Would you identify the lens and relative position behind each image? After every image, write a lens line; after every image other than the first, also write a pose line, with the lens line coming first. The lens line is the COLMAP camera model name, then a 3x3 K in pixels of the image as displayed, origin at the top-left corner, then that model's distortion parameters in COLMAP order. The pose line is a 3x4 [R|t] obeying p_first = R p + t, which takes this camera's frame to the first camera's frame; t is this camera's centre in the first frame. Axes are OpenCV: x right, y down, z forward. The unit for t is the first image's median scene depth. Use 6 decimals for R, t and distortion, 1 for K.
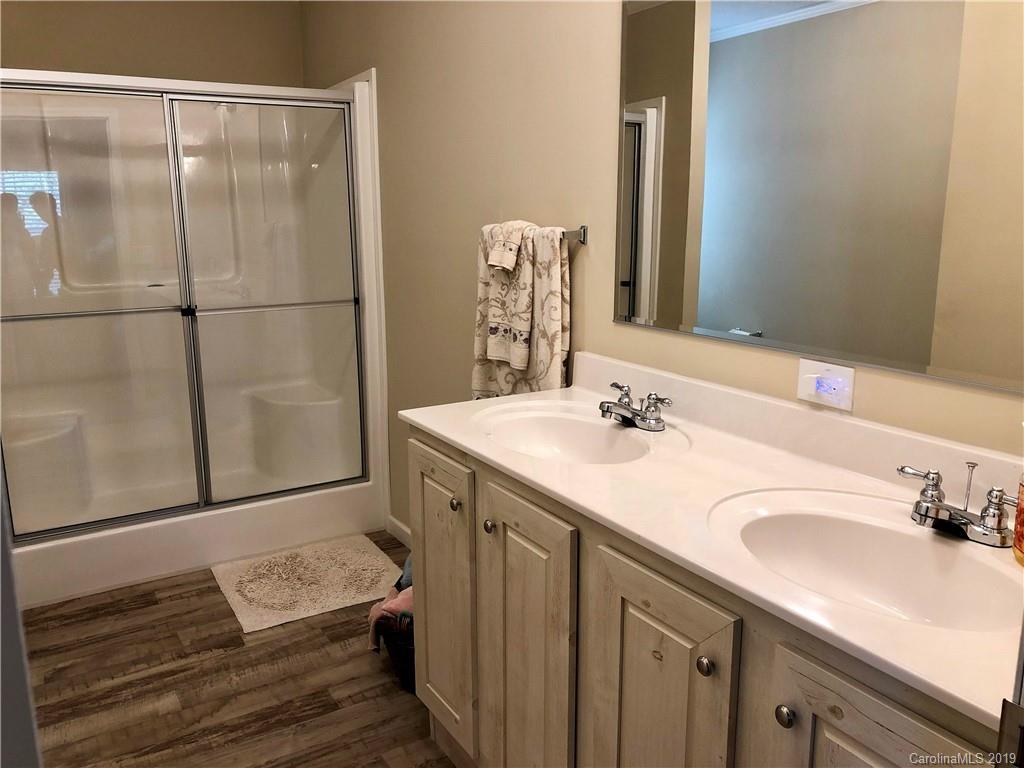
lens RADIAL K [[828.5, 0, 508.6], [0, 828.5, 381.9], [0, 0, 1]] dist [0.059081, -0.077335]
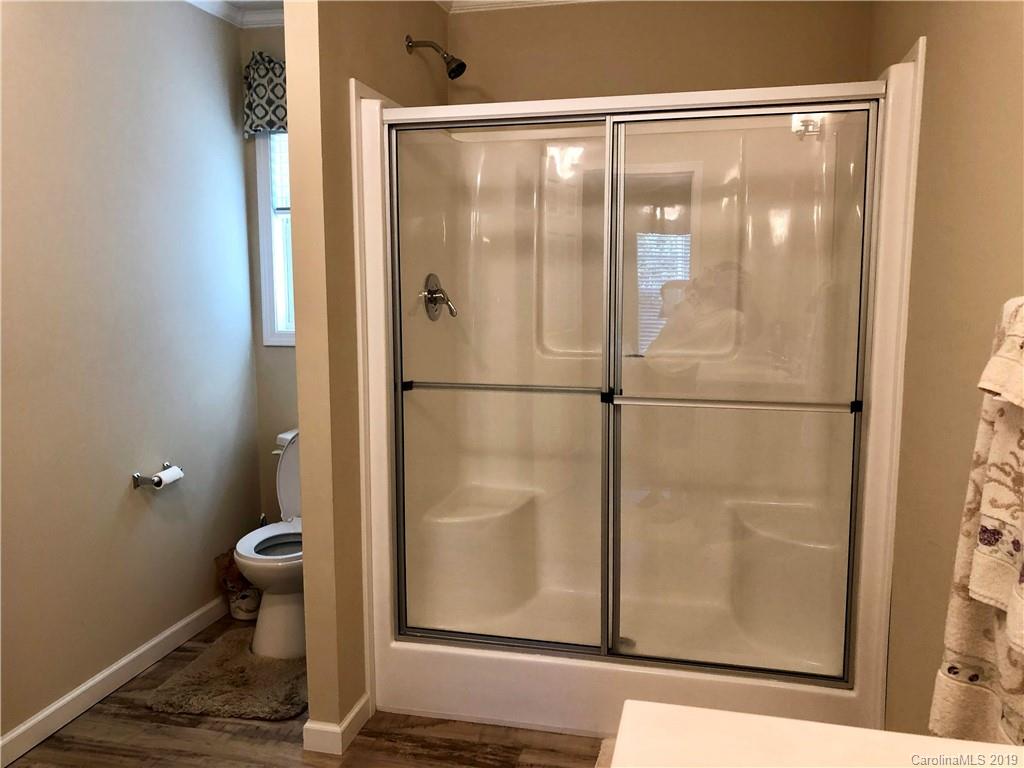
lens RADIAL K [[837.0, 0, 511.1], [0, 837.0, 374.1], [0, 0, 1]] dist [0.050478, -0.064812]
pose [[0.713422, 0.095251, -0.694231, 0.077424], [-0.148700, 0.988734, -0.017153, -0.076120], [0.684775, 0.115469, 0.719548, 0.375573]]
